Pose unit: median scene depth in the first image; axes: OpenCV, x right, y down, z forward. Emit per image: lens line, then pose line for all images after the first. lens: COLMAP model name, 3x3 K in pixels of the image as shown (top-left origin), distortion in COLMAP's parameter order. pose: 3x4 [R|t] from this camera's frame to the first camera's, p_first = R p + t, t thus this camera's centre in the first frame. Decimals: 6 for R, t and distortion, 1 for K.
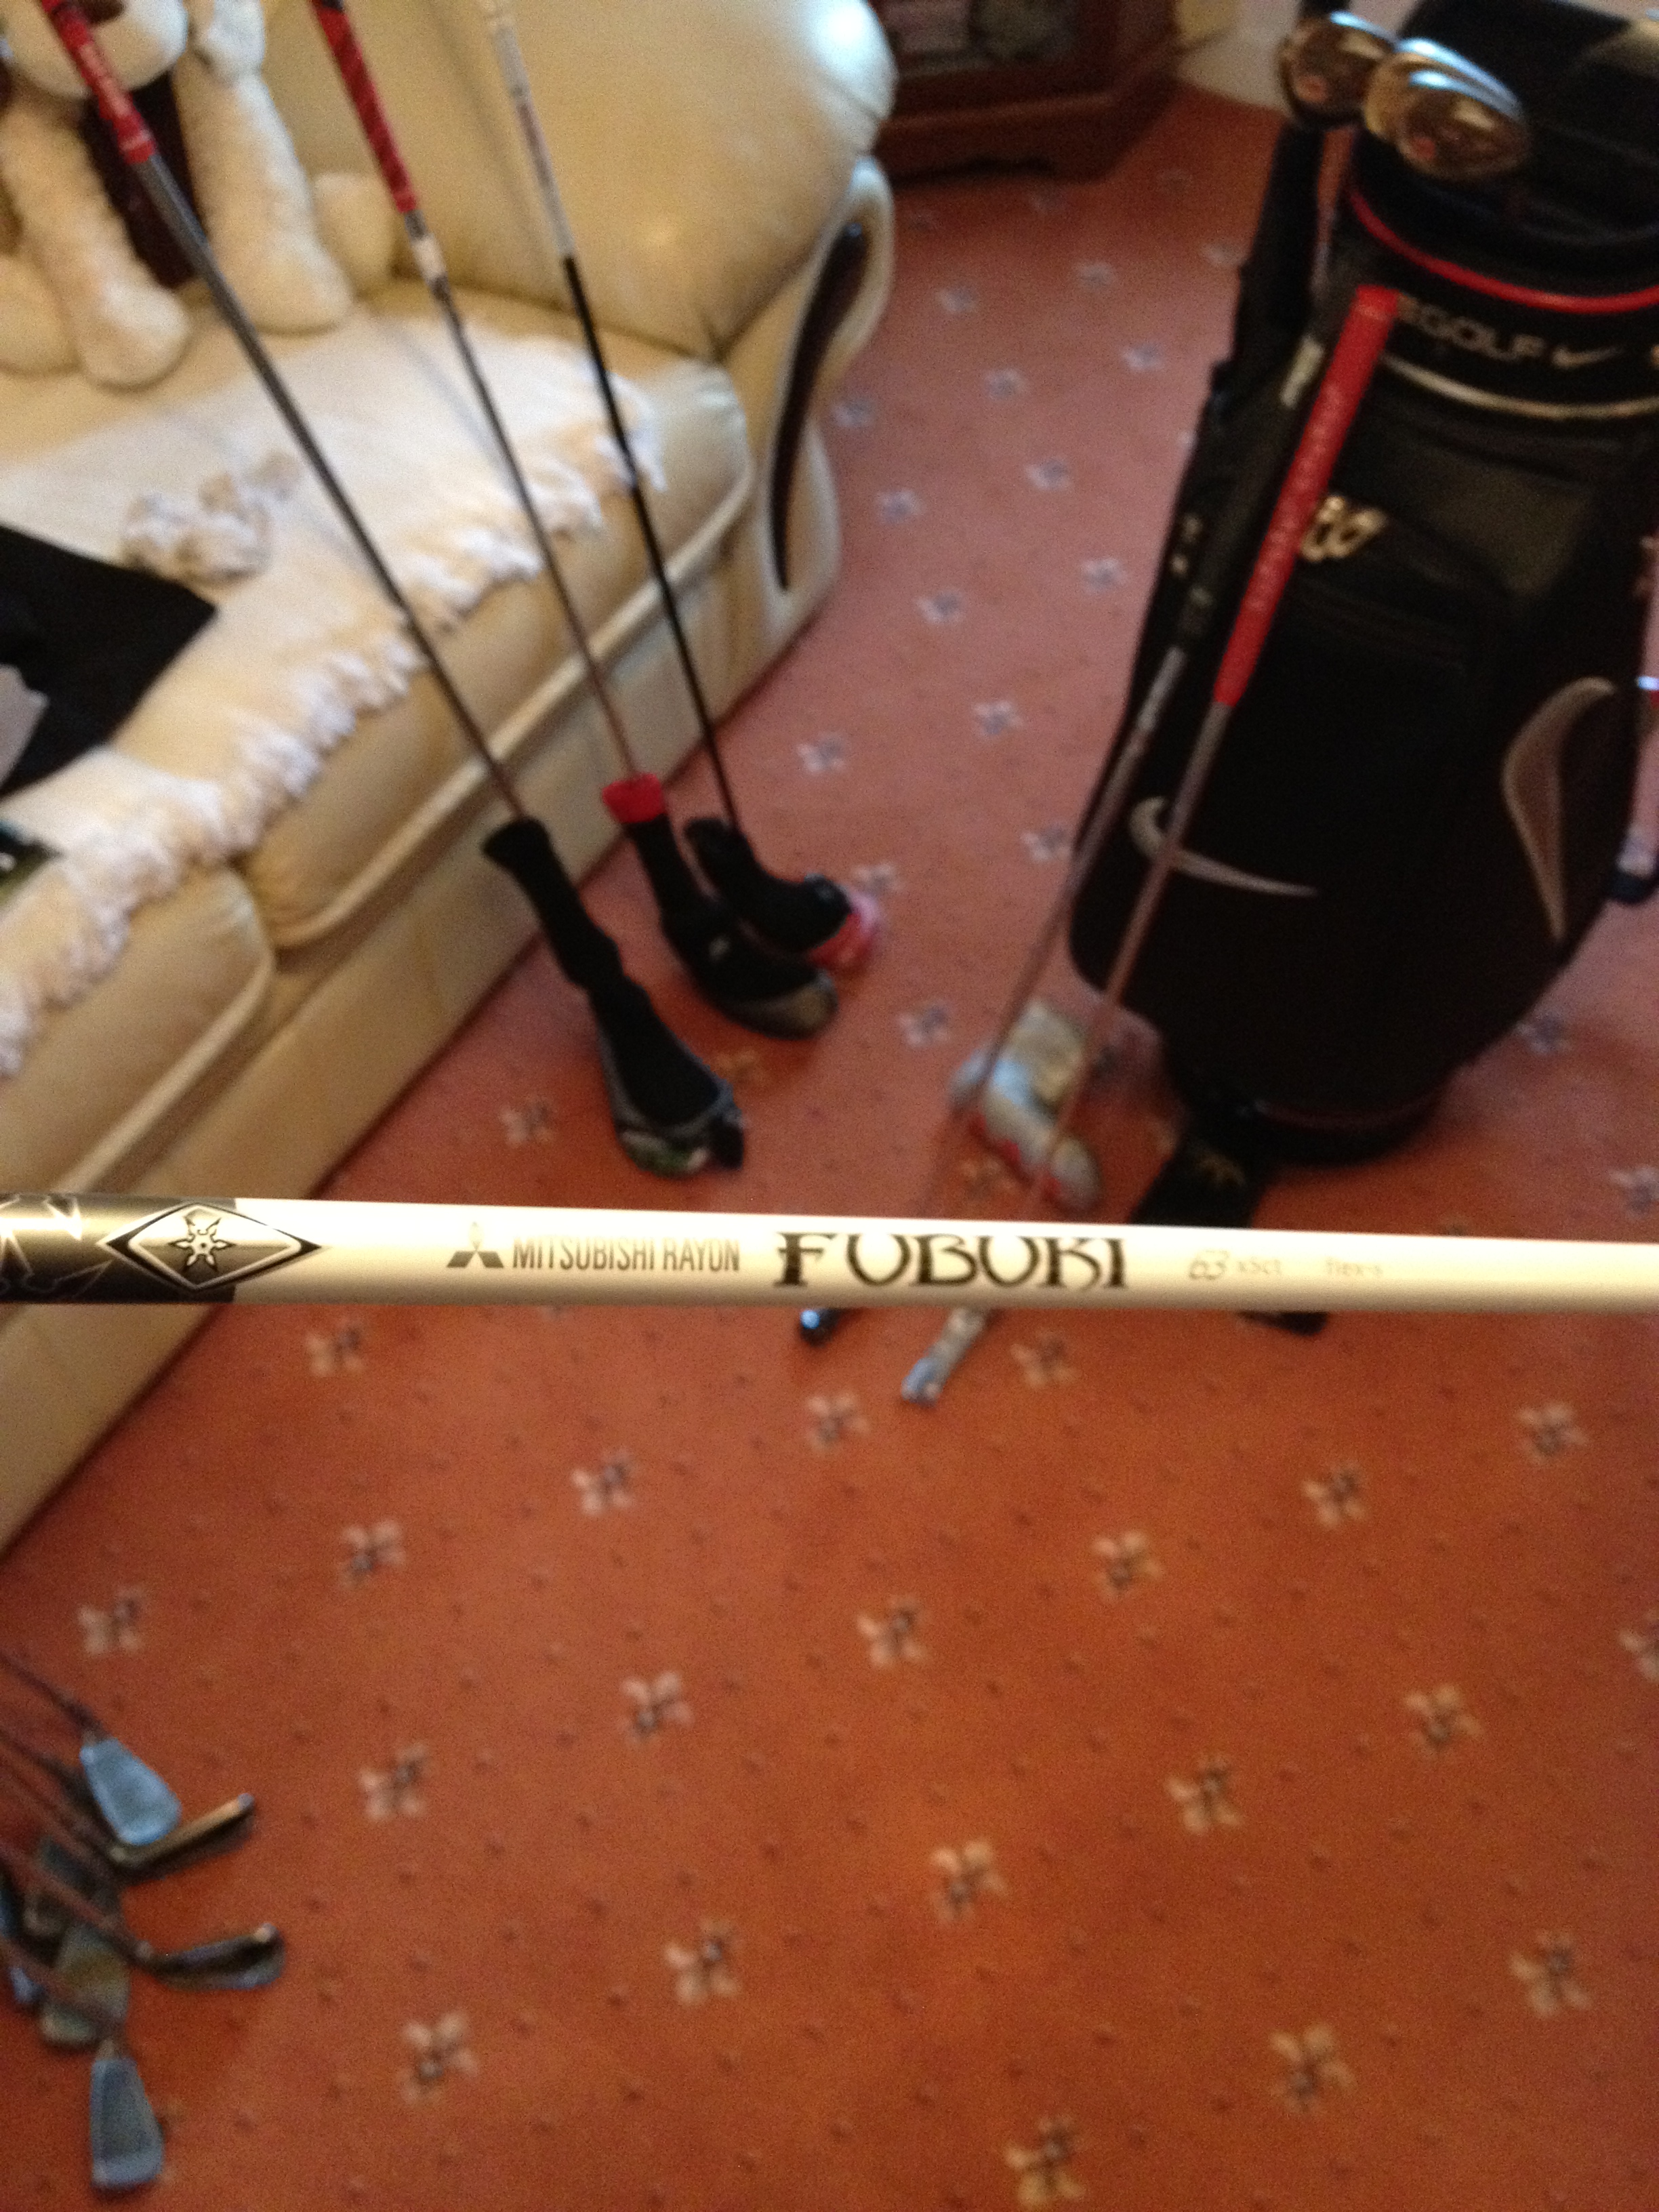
lens RADIAL K [[2094.1, 0, 821.6], [0, 2094.1, 1111.3], [0, 0, 1]] dist [0.013196, 0.000000]
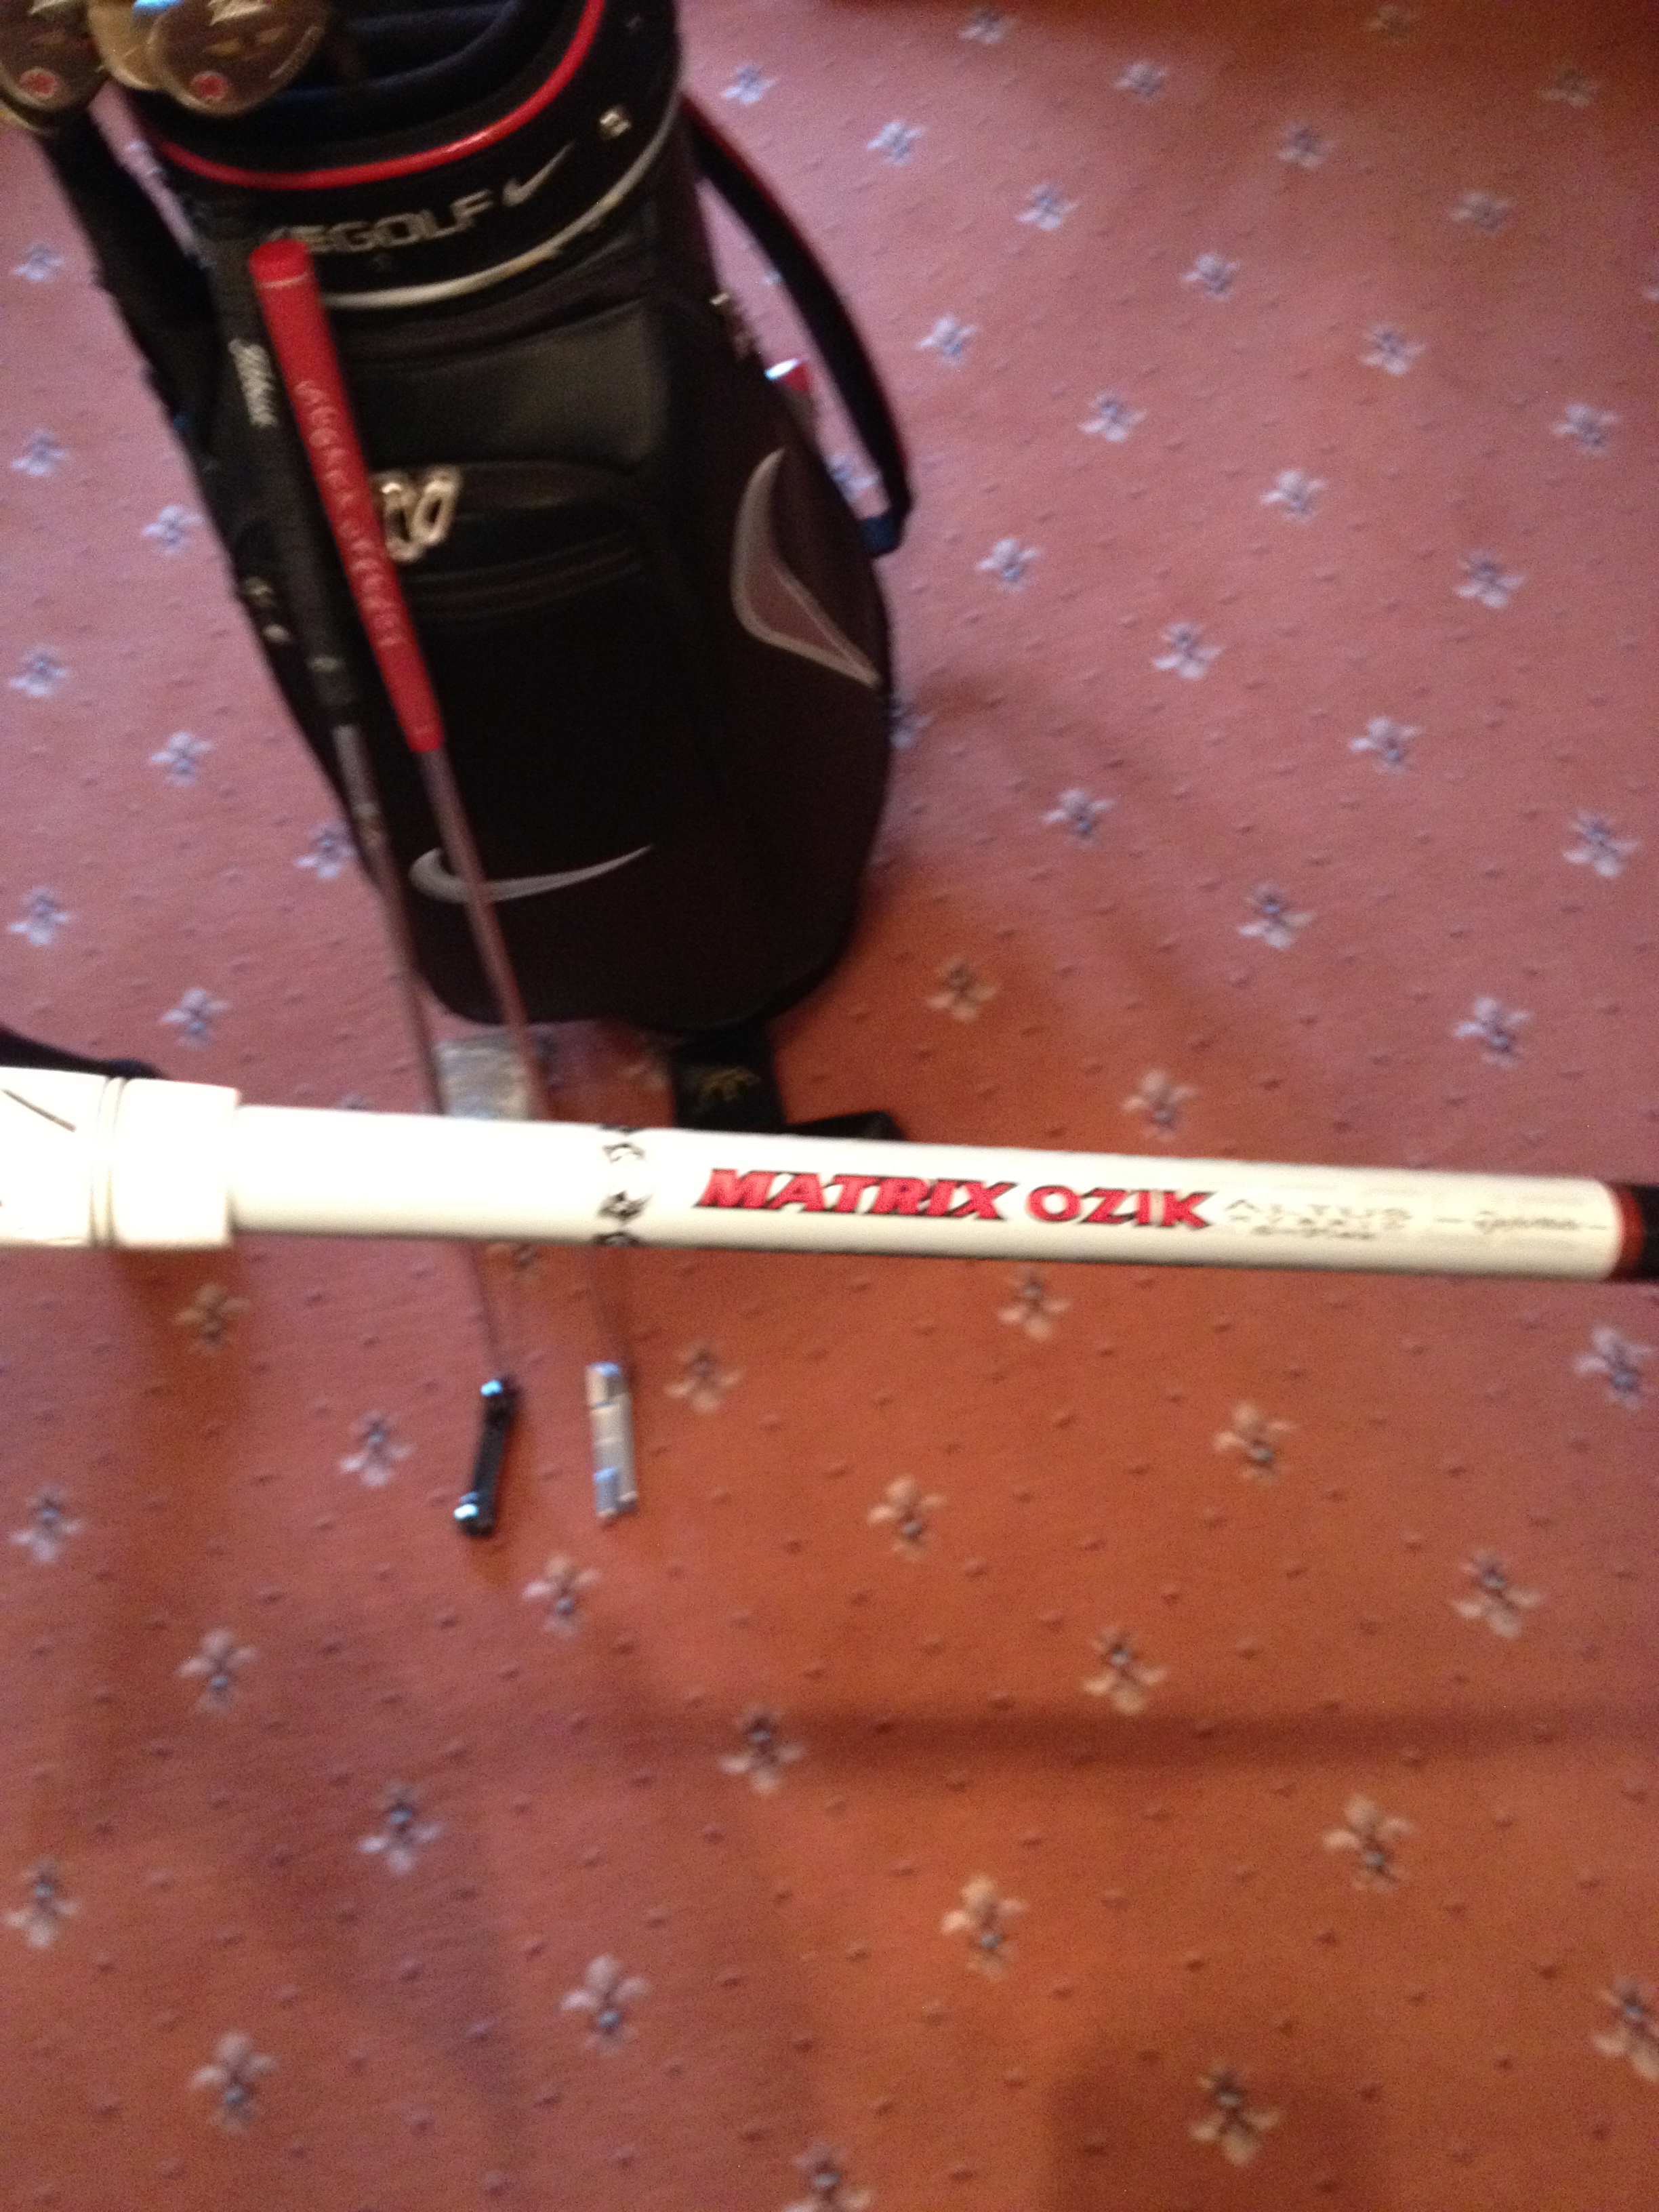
lens RADIAL K [[2094.1, 0, 821.0], [0, 2094.1, 1130.9], [0, 0, 1]] dist [0.013196, 0.000000]
pose [[0.770255, -0.617016, 0.161240, 0.069296], [0.581949, 0.783454, 0.218027, -0.136143], [-0.260851, -0.074103, 0.962531, 0.130052]]
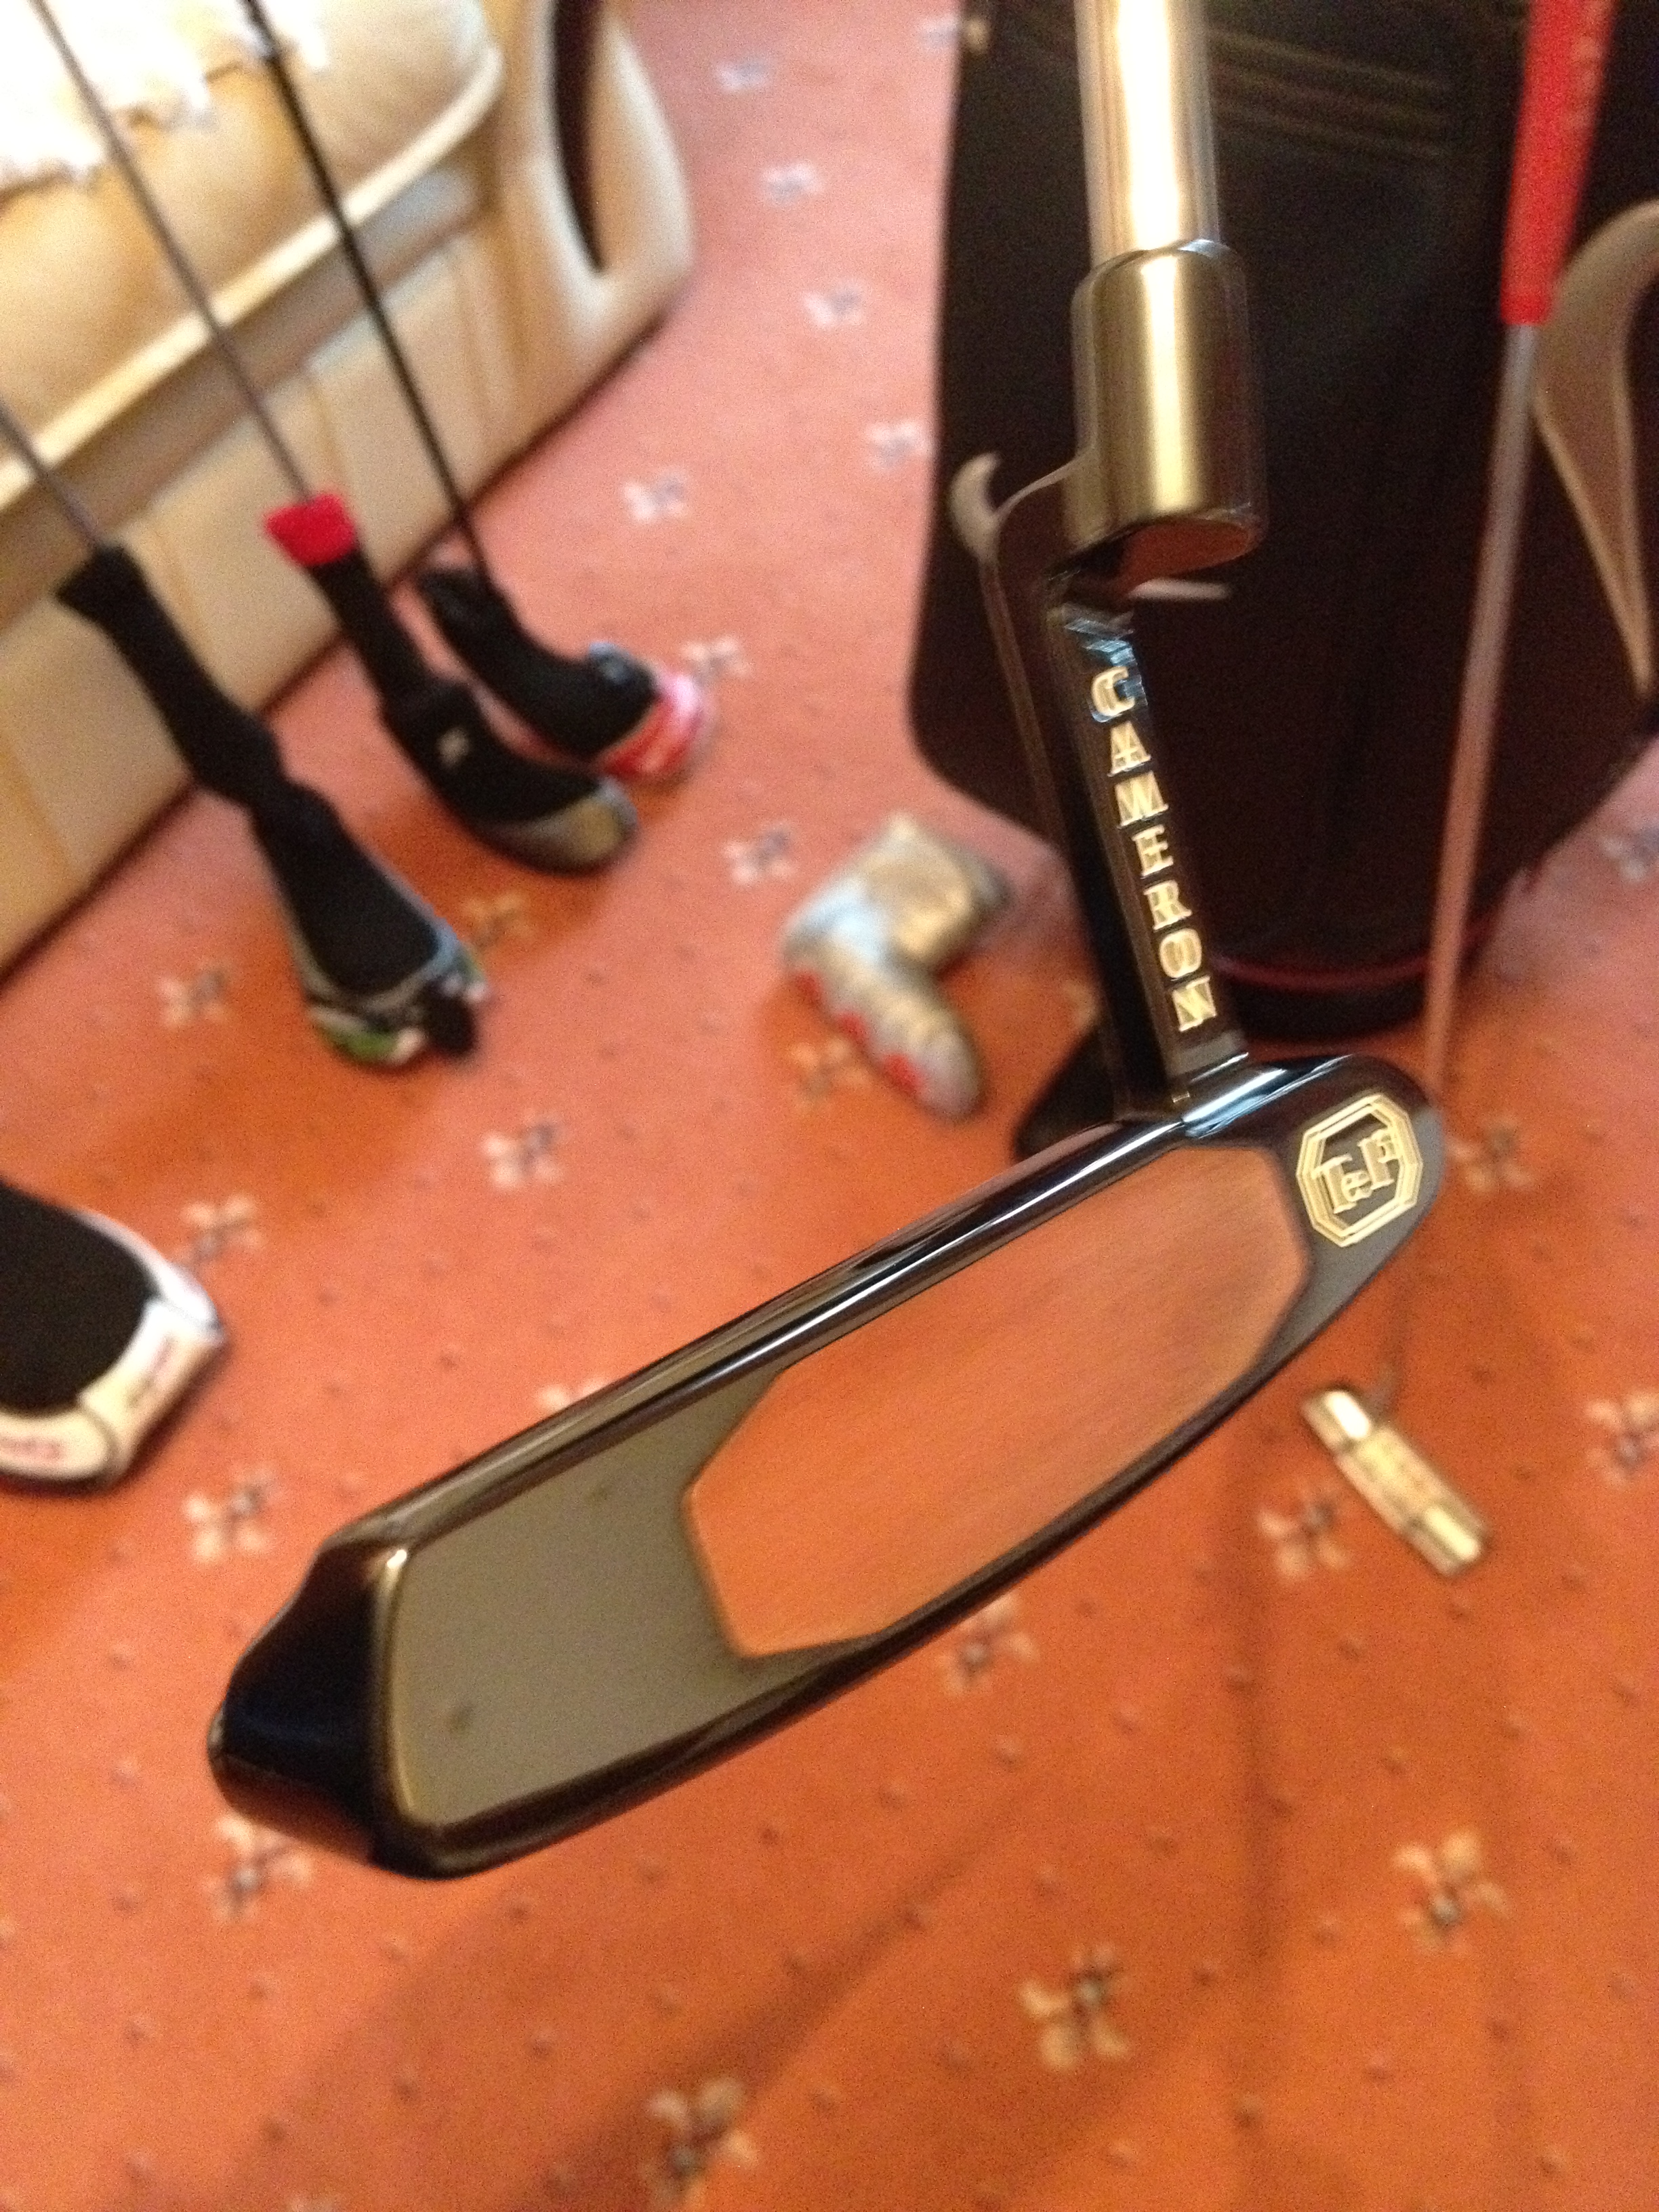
lens RADIAL K [[2094.1, 0, 800.1], [0, 2094.1, 1113.0], [0, 0, 1]] dist [0.013196, 0.000000]
pose [[0.997548, -0.008556, -0.069457, 0.130546], [0.012472, 0.998345, 0.056142, 0.008291], [0.068862, -0.056871, 0.996004, 0.323438]]
